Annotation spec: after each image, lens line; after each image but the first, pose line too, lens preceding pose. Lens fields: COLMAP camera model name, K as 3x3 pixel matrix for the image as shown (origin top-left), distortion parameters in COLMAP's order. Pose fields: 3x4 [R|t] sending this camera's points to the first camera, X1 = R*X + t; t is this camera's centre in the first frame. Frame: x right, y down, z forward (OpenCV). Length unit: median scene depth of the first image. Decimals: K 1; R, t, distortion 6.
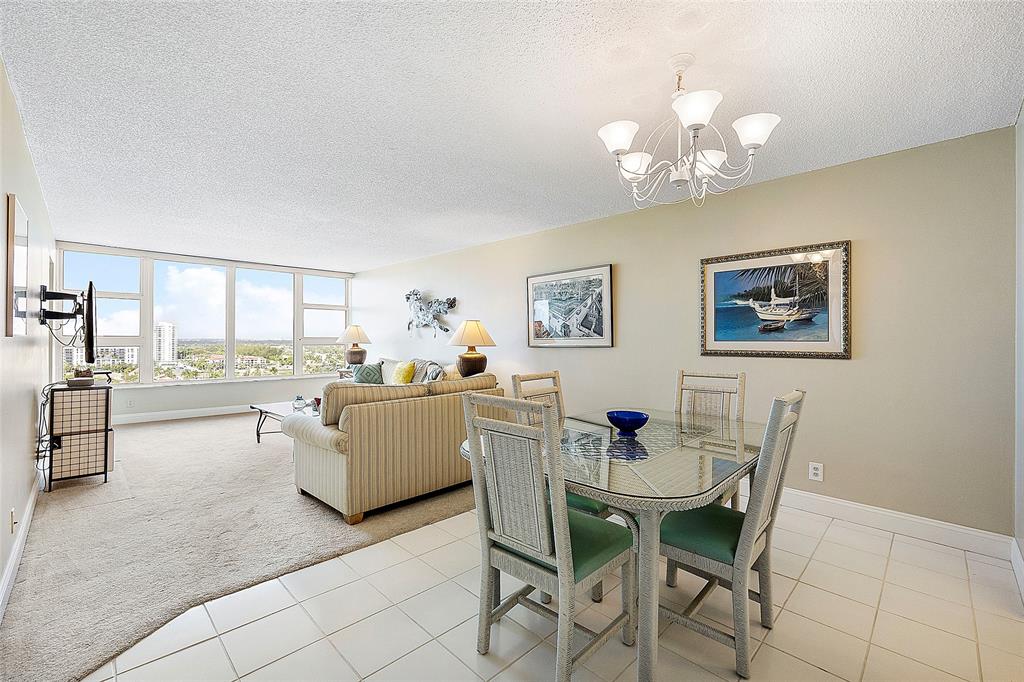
lens RADIAL K [[432.8, 0, 513.7], [0, 432.8, 336.4], [0, 0, 1]] dist [0.002097, -0.000023]
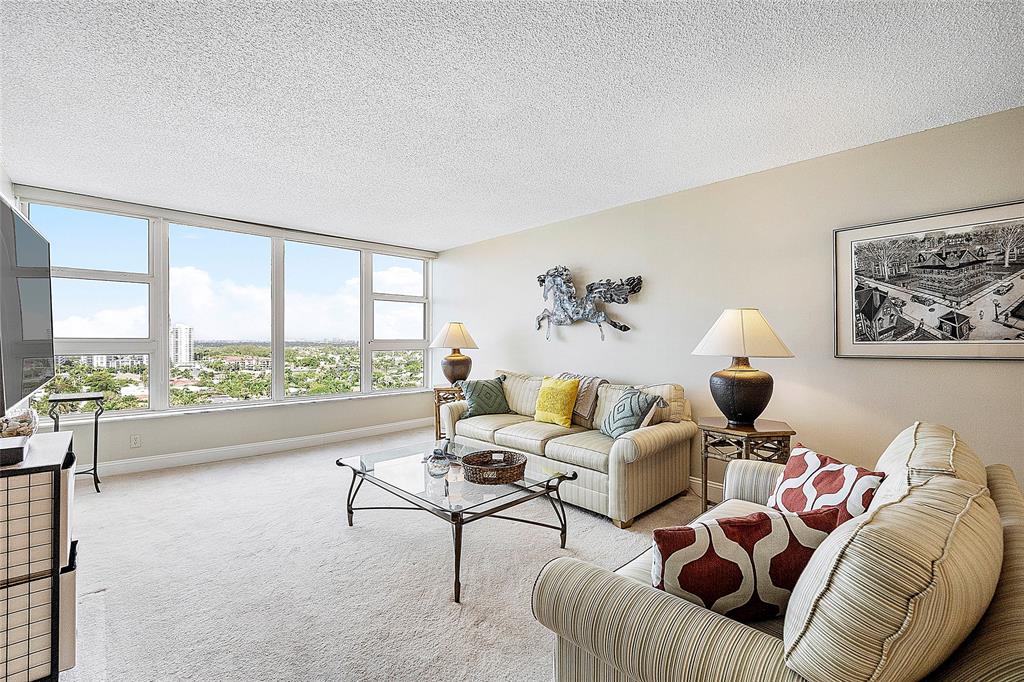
lens RADIAL K [[432.8, 0, 512.4], [0, 432.8, 339.3], [0, 0, 1]] dist [0.002097, -0.000023]
pose [[0.999673, -0.001735, -0.025512, -0.295232], [0.001830, 0.999991, 0.003708, -0.001212], [0.025505, -0.003754, 0.999668, 0.357122]]
